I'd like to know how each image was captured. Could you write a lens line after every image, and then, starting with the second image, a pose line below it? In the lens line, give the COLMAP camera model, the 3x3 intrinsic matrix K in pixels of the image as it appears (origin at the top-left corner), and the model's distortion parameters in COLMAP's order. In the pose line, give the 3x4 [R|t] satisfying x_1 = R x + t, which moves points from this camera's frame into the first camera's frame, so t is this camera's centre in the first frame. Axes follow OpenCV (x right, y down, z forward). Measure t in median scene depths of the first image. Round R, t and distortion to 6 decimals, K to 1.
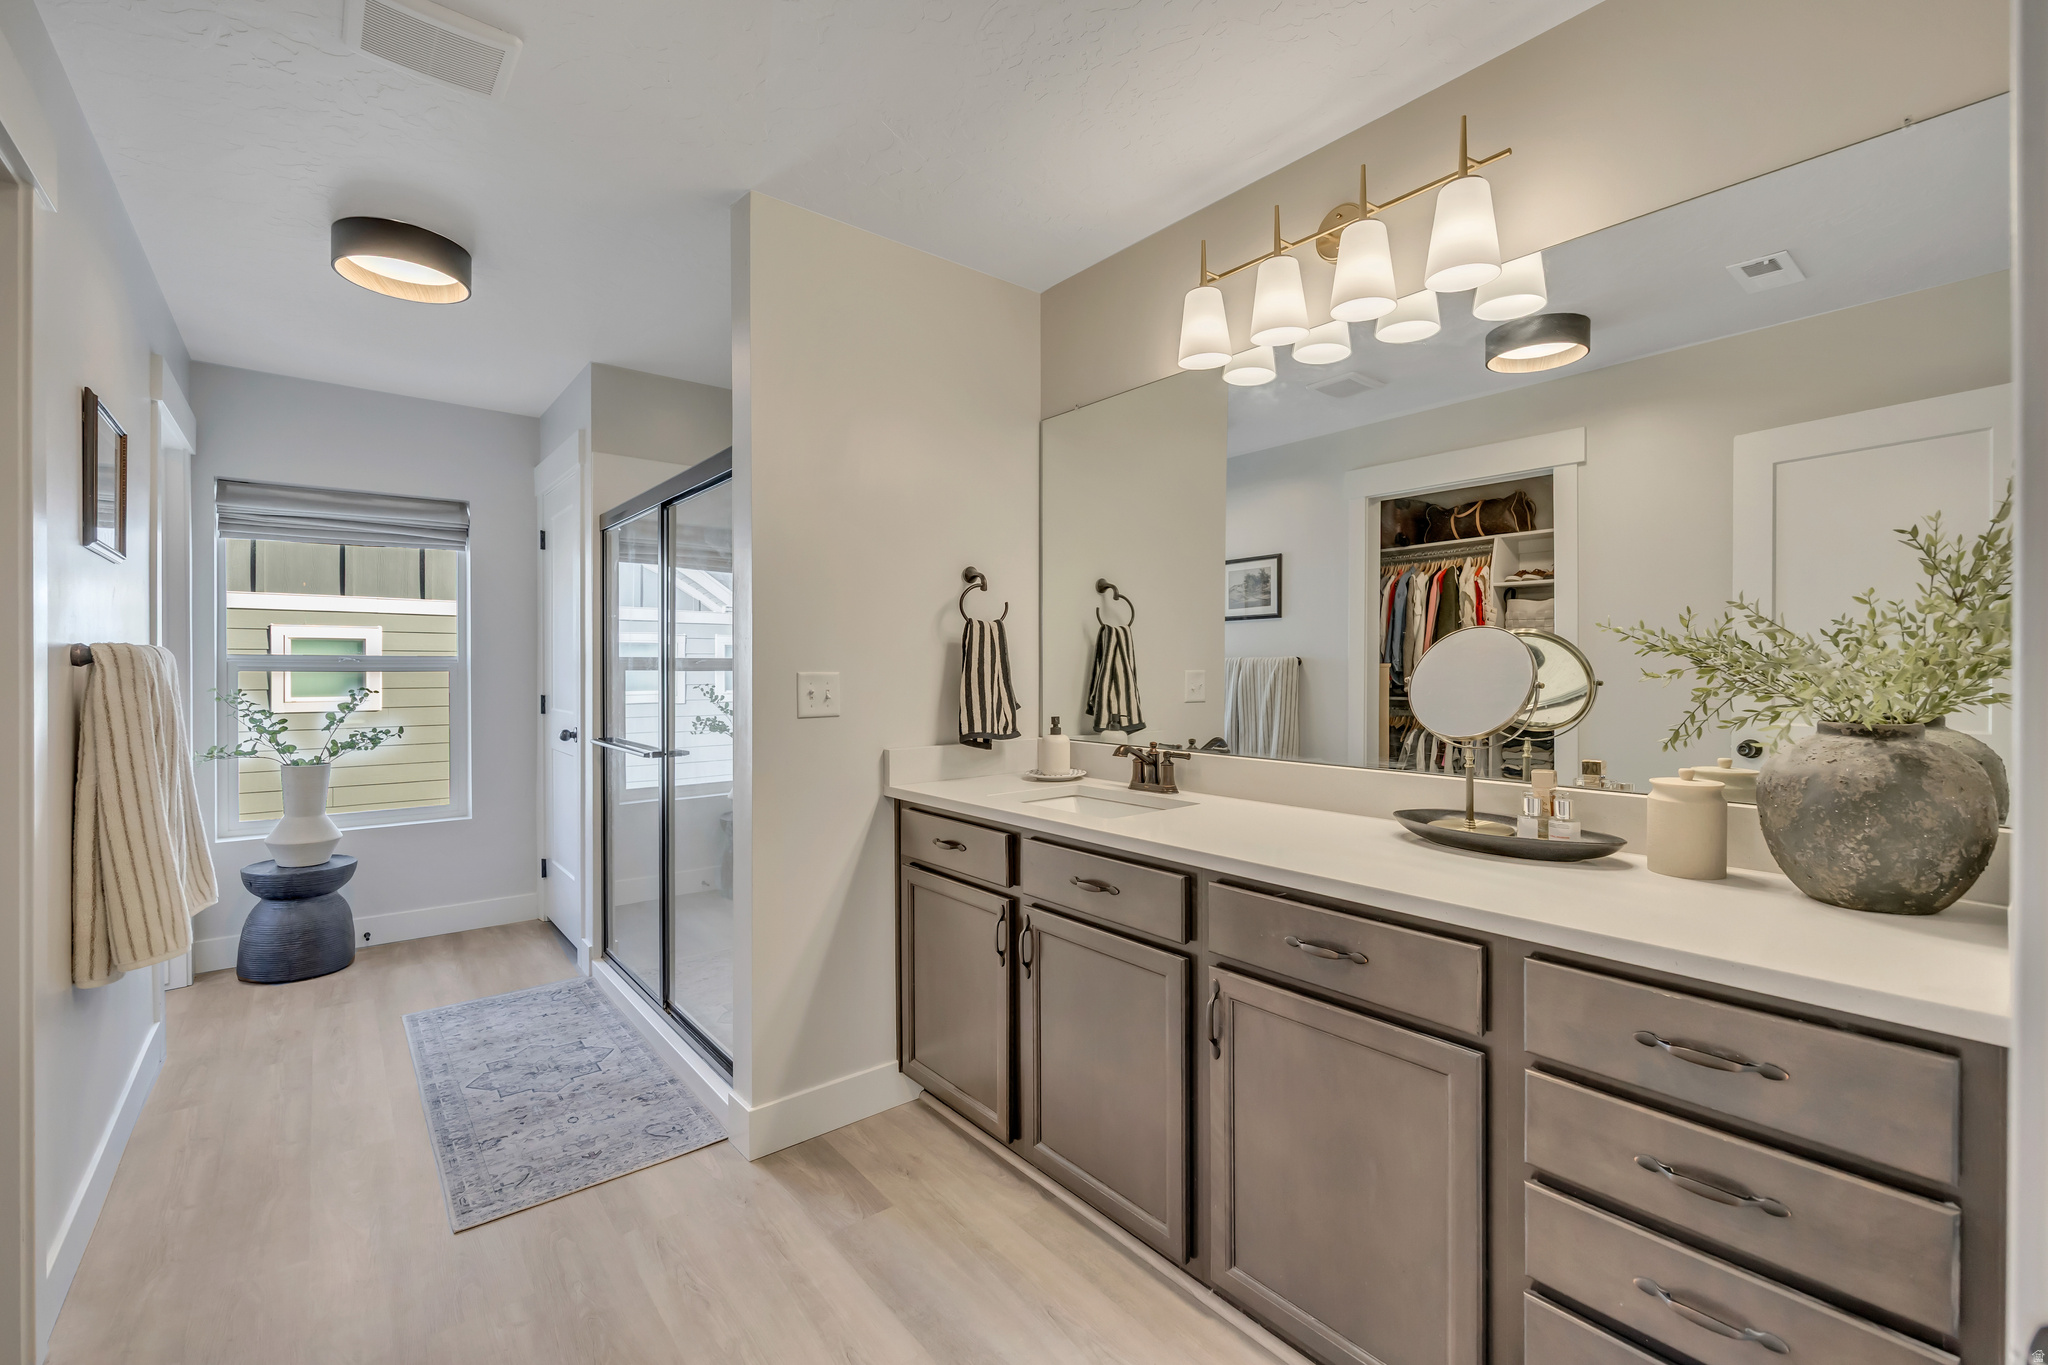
lens RADIAL K [[870.2, 0, 1014.0], [0, 870.2, 675.4], [0, 0, 1]] dist [-0.000419, 0.000909]
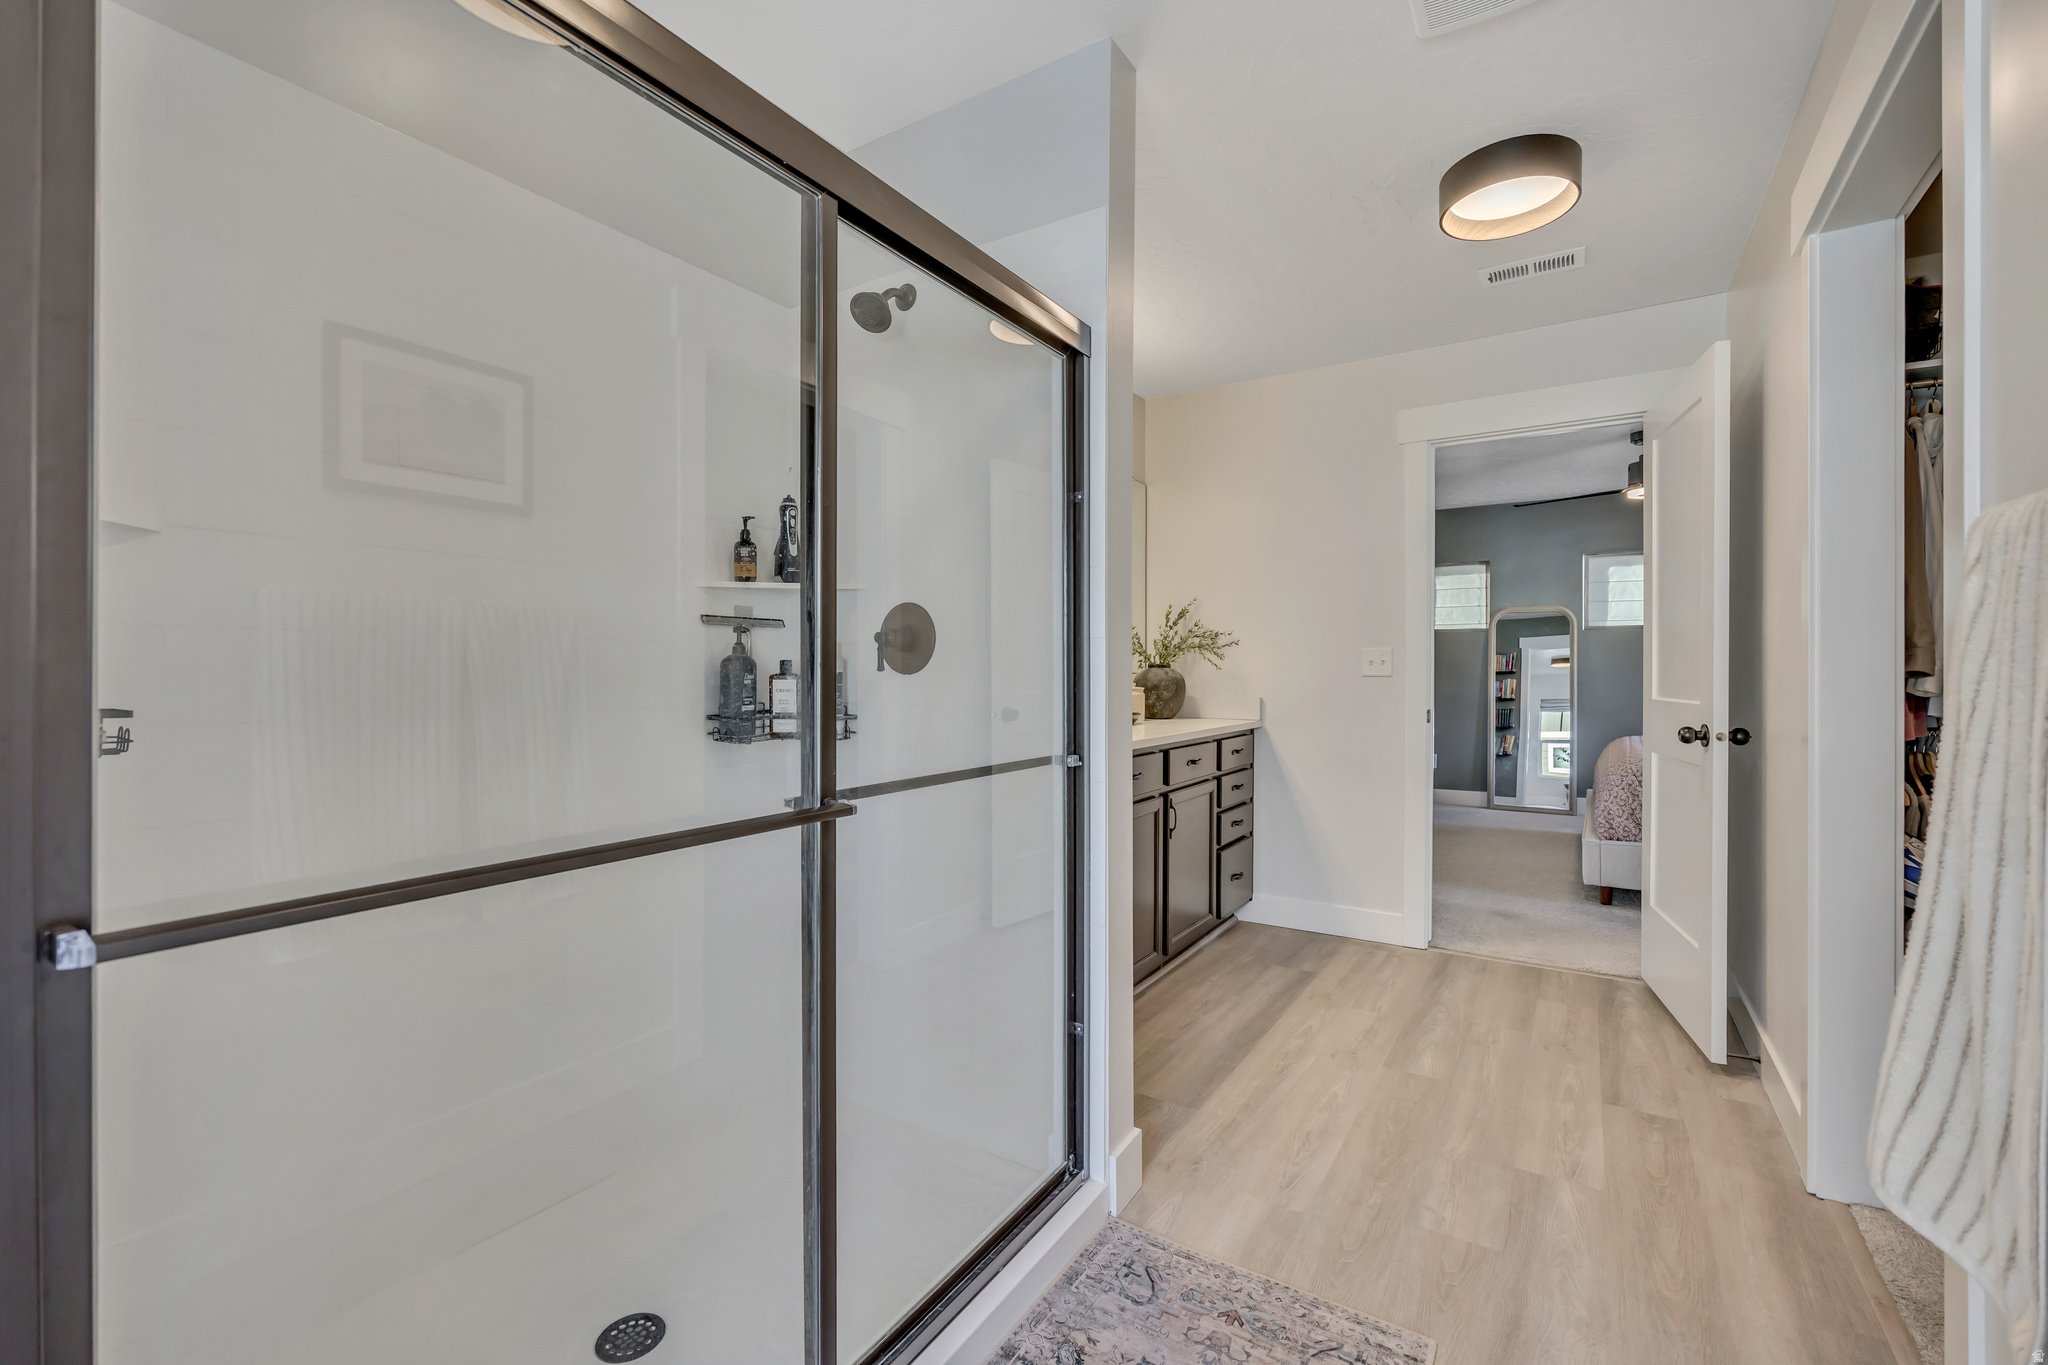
lens RADIAL K [[870.2, 0, 1014.3], [0, 870.2, 673.8], [0, 0, 1]] dist [-0.000419, 0.000909]
pose [[-0.313440, -0.008519, 0.949570, -1.351276], [-0.000651, 0.999961, 0.008756, 0.036227], [-0.949608, 0.002126, -0.313433, 1.717925]]
